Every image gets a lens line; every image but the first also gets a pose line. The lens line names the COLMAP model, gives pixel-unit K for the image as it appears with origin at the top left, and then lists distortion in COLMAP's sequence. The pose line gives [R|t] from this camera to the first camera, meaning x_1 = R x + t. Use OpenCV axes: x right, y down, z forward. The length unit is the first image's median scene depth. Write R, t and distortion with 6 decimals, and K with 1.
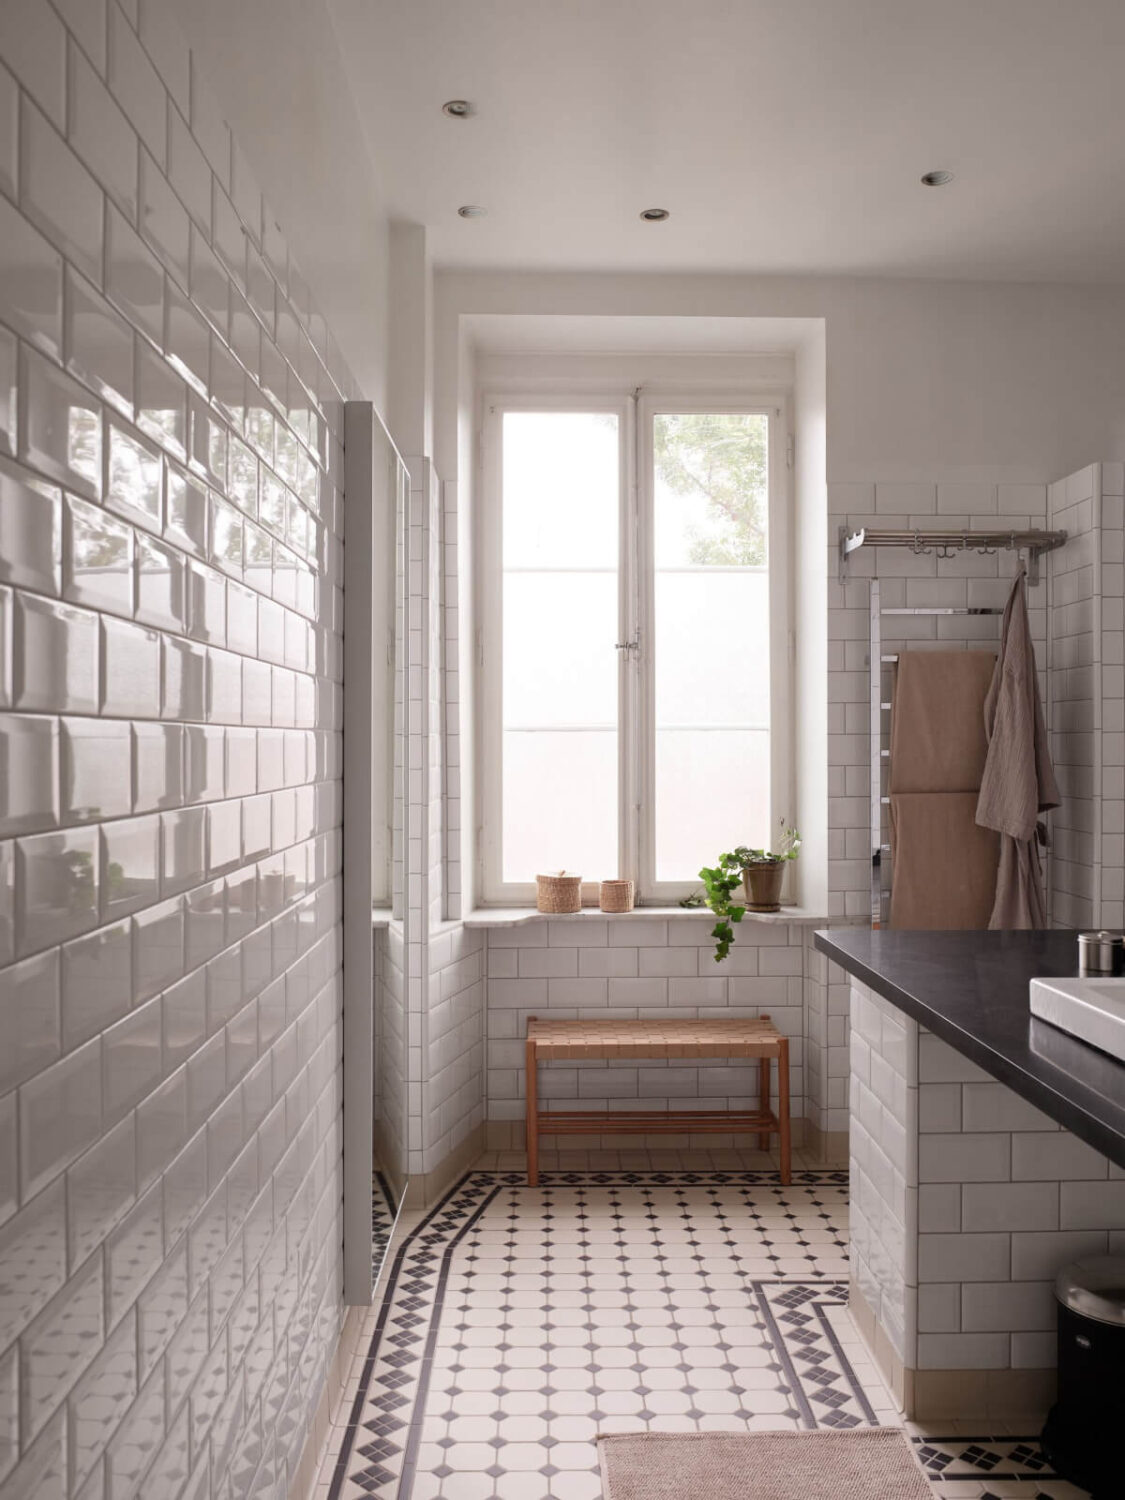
lens RADIAL K [[1256.8, 0, 562.5], [0, 1256.8, 750.0], [0, 0, 1]] dist [-0.001784, 0.000247]
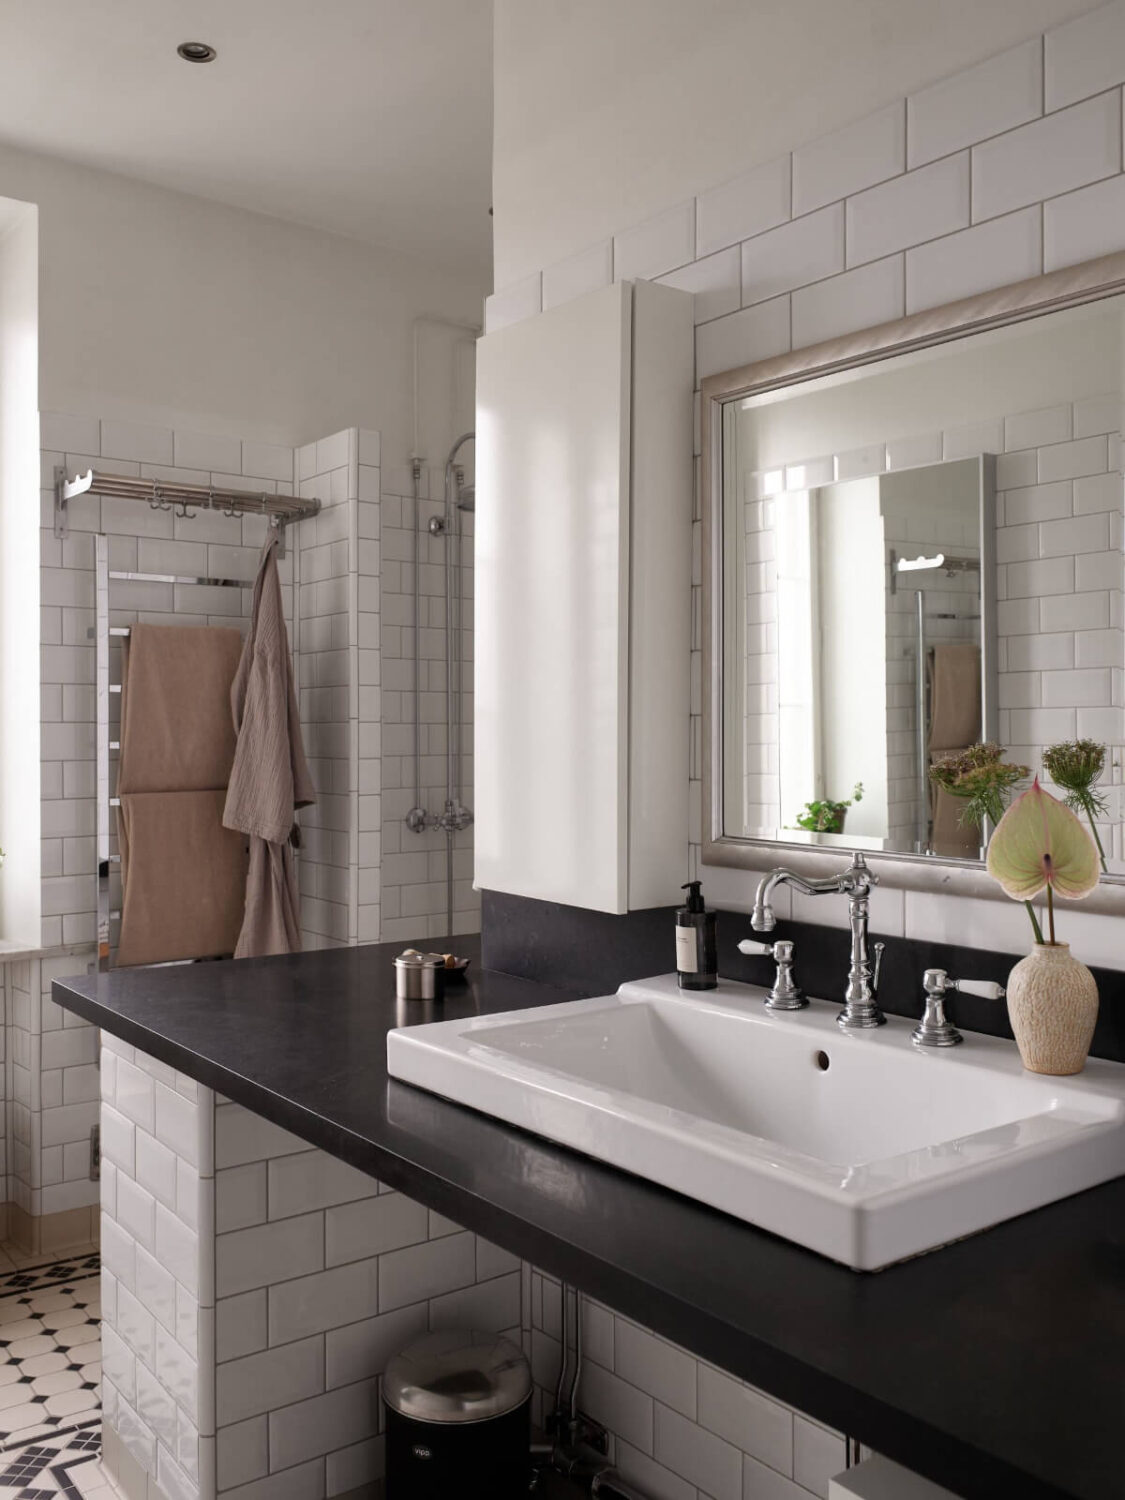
lens RADIAL K [[1310.7, 0, 560.7], [0, 1310.7, 739.9], [0, 0, 1]] dist [0.022608, -0.045818]
pose [[0.812762, -0.000727, 0.582596, -0.009733], [0.001141, 0.999999, -0.000344, -0.000464], [-0.582595, 0.000945, 0.812762, 0.128127]]
